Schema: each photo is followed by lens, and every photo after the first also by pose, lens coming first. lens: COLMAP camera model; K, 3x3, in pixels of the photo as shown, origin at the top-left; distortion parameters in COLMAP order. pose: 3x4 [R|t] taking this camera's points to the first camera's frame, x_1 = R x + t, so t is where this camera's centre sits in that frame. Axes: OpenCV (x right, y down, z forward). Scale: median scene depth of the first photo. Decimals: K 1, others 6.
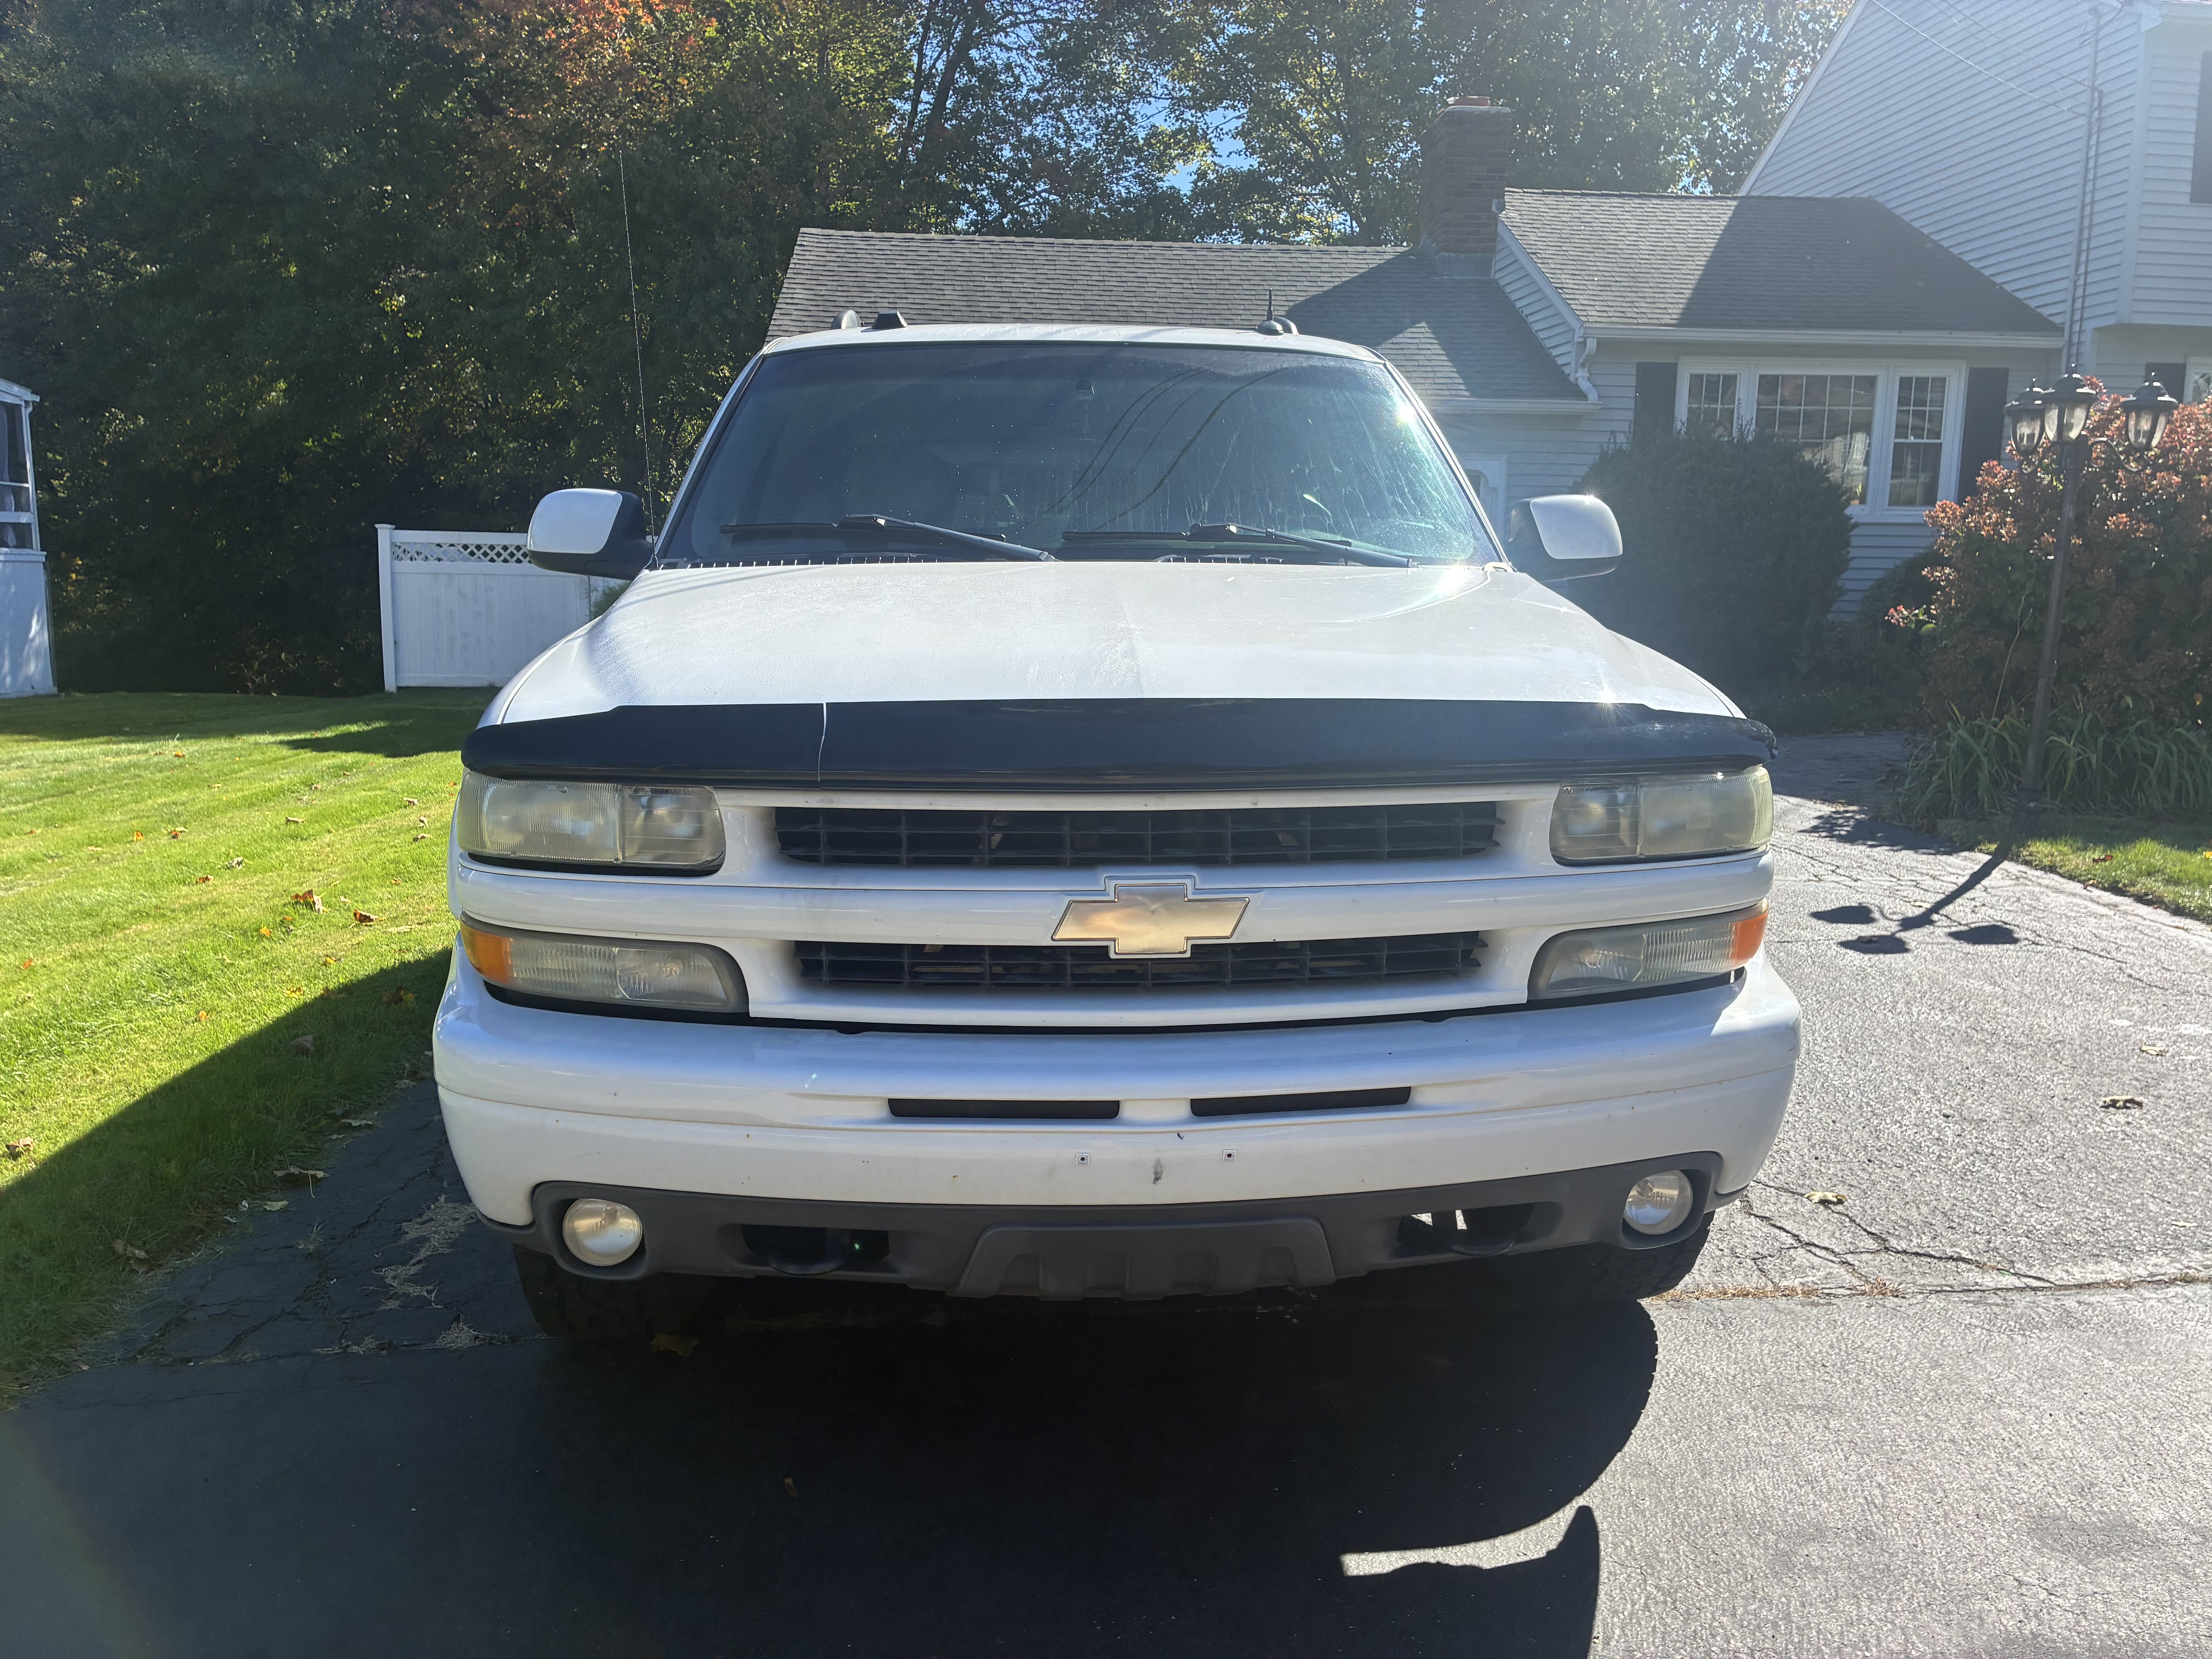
lens RADIAL K [[1645.4, 0, 1106.0], [0, 1645.4, 829.5], [0, 0, 1]] dist [0.053536, -0.074491]
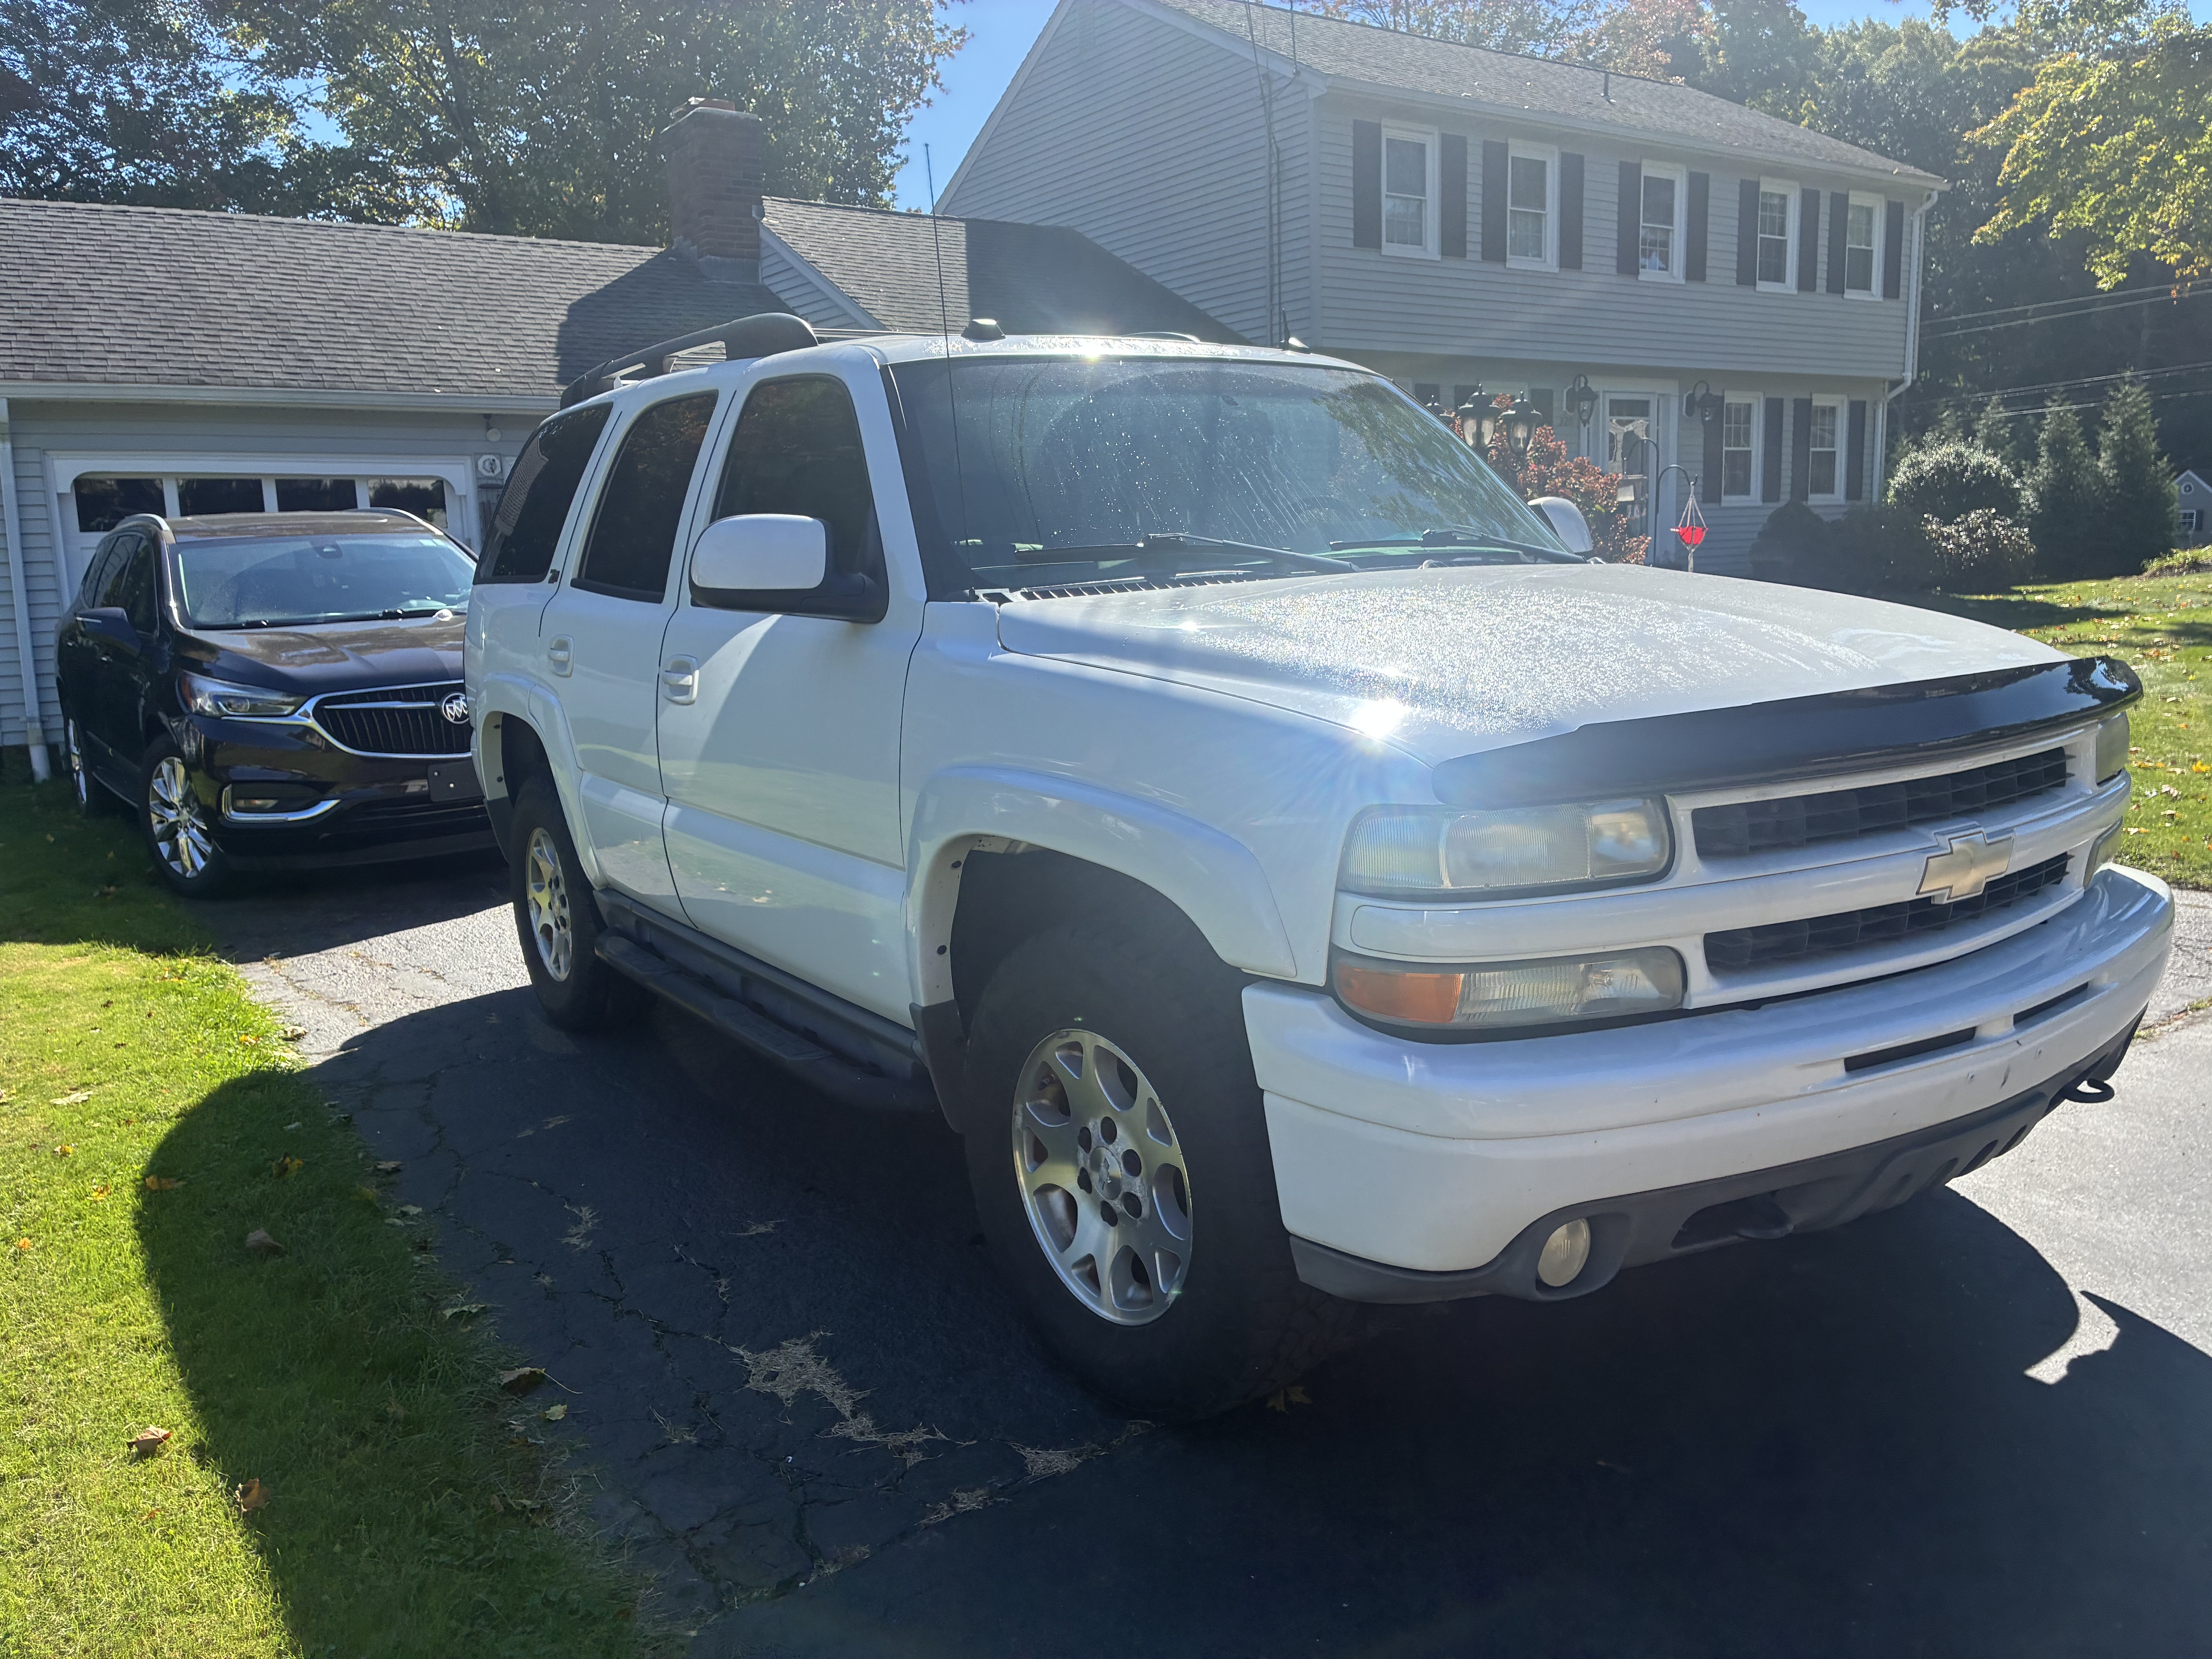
lens RADIAL K [[1680.9, 0, 1106.4], [0, 1680.9, 804.4], [0, 0, 1]] dist [0.067583, -0.102785]
pose [[0.869089, -0.107202, 0.482899, -0.139146], [0.117268, 0.993056, 0.009405, -0.009381], [-0.480554, 0.048455, 0.875626, 0.030059]]
